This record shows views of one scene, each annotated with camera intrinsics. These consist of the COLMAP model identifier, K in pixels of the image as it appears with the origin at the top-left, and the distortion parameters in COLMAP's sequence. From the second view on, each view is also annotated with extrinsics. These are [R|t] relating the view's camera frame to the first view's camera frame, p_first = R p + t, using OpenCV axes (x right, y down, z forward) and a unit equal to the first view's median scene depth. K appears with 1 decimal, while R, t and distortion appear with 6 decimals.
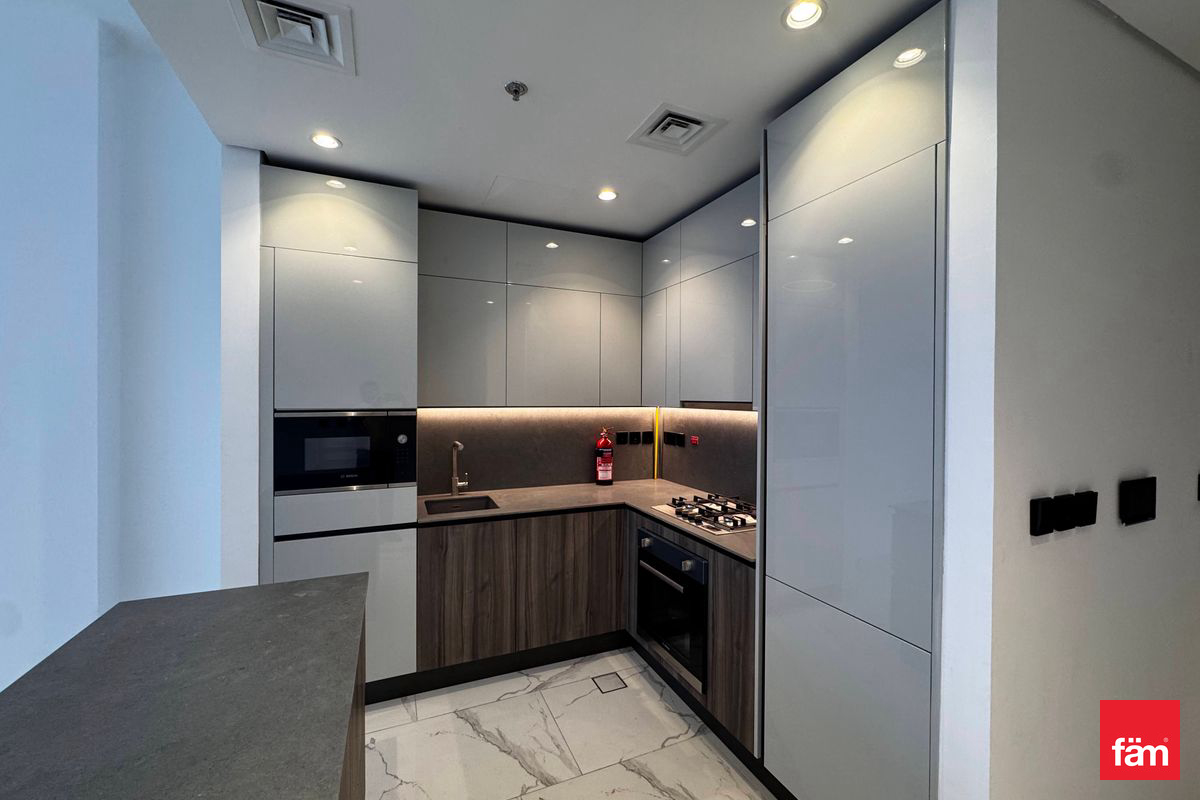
lens RADIAL K [[477.1, 0, 597.8], [0, 477.1, 401.4], [0, 0, 1]] dist [-0.002761, 0.000420]
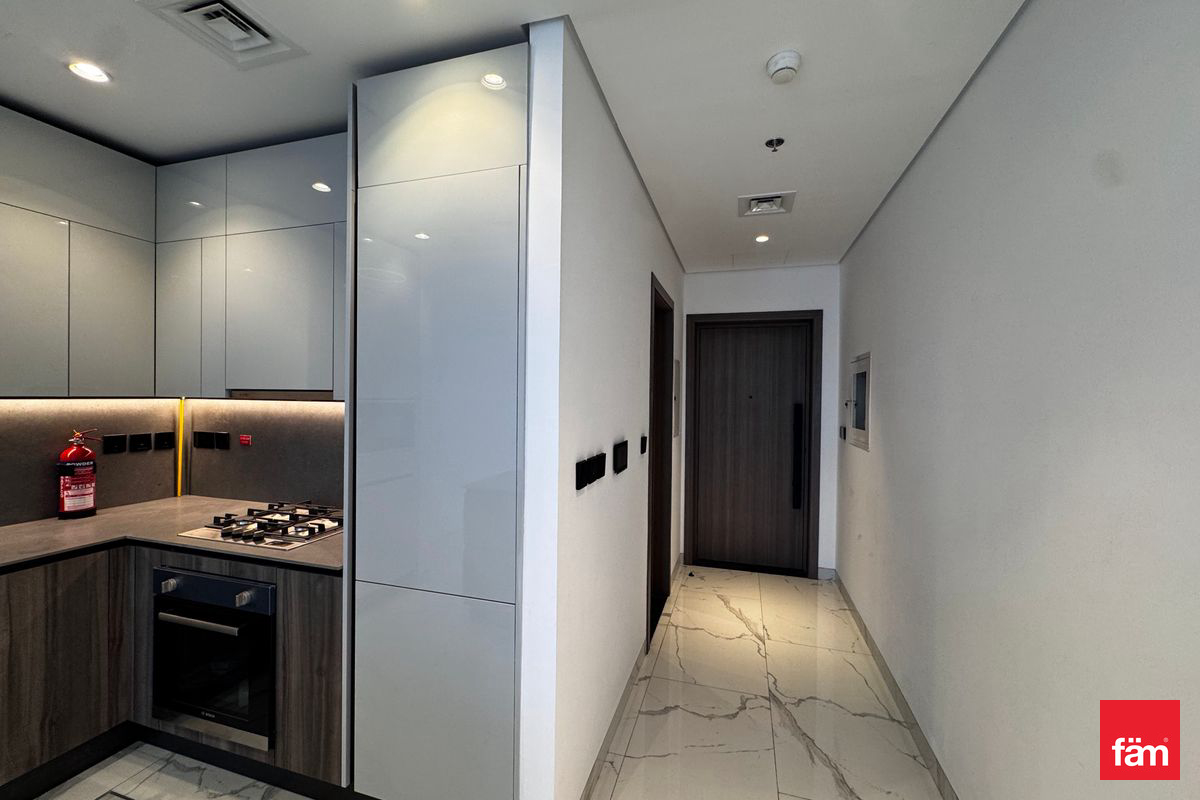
lens RADIAL K [[477.1, 0, 597.9], [0, 477.1, 400.0], [0, 0, 1]] dist [-0.002761, 0.000420]
pose [[0.649883, -0.005442, 0.760014, -0.025305], [-0.001020, 0.999967, 0.008032, 0.010992], [-0.760033, -0.005996, 0.649857, 0.049380]]
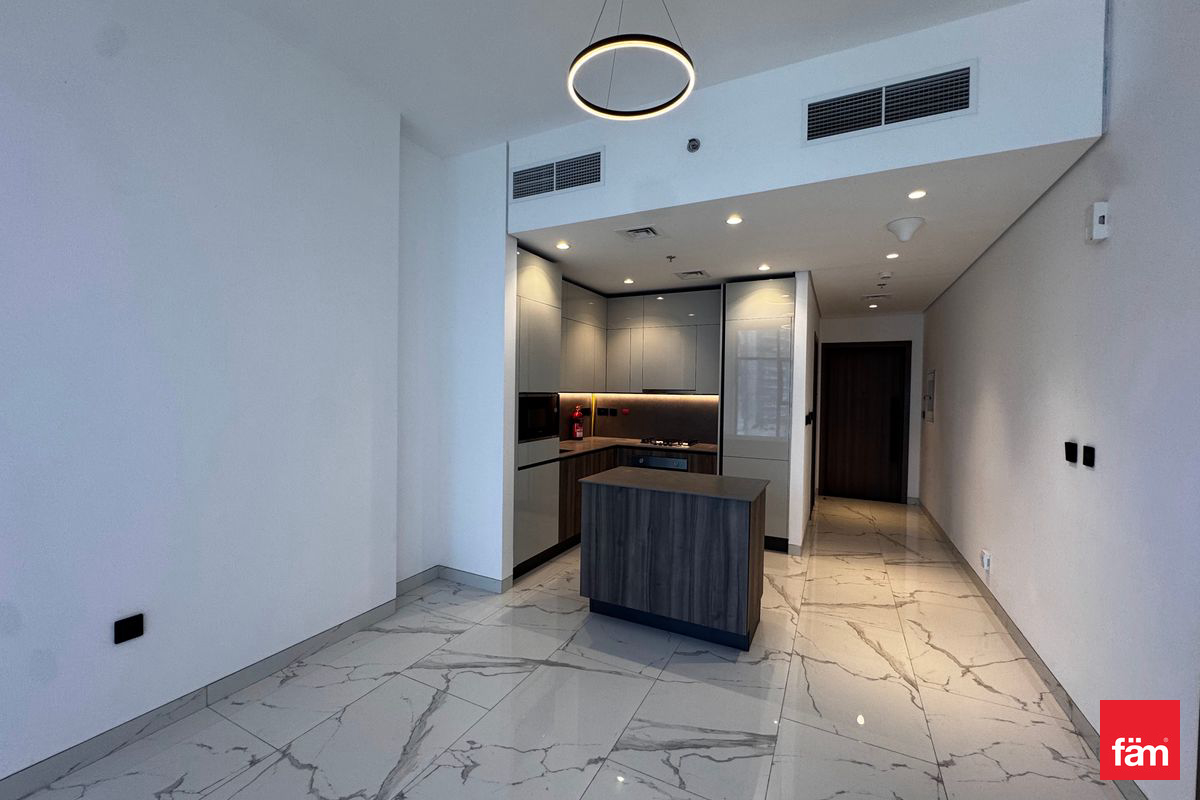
lens RADIAL K [[477.1, 0, 598.6], [0, 477.1, 401.7], [0, 0, 1]] dist [-0.002761, 0.000420]
pose [[0.771767, -0.008597, 0.635847, -1.382861], [-0.005253, 0.999788, 0.019894, 0.012958], [-0.635883, -0.018693, 0.771559, -0.436252]]
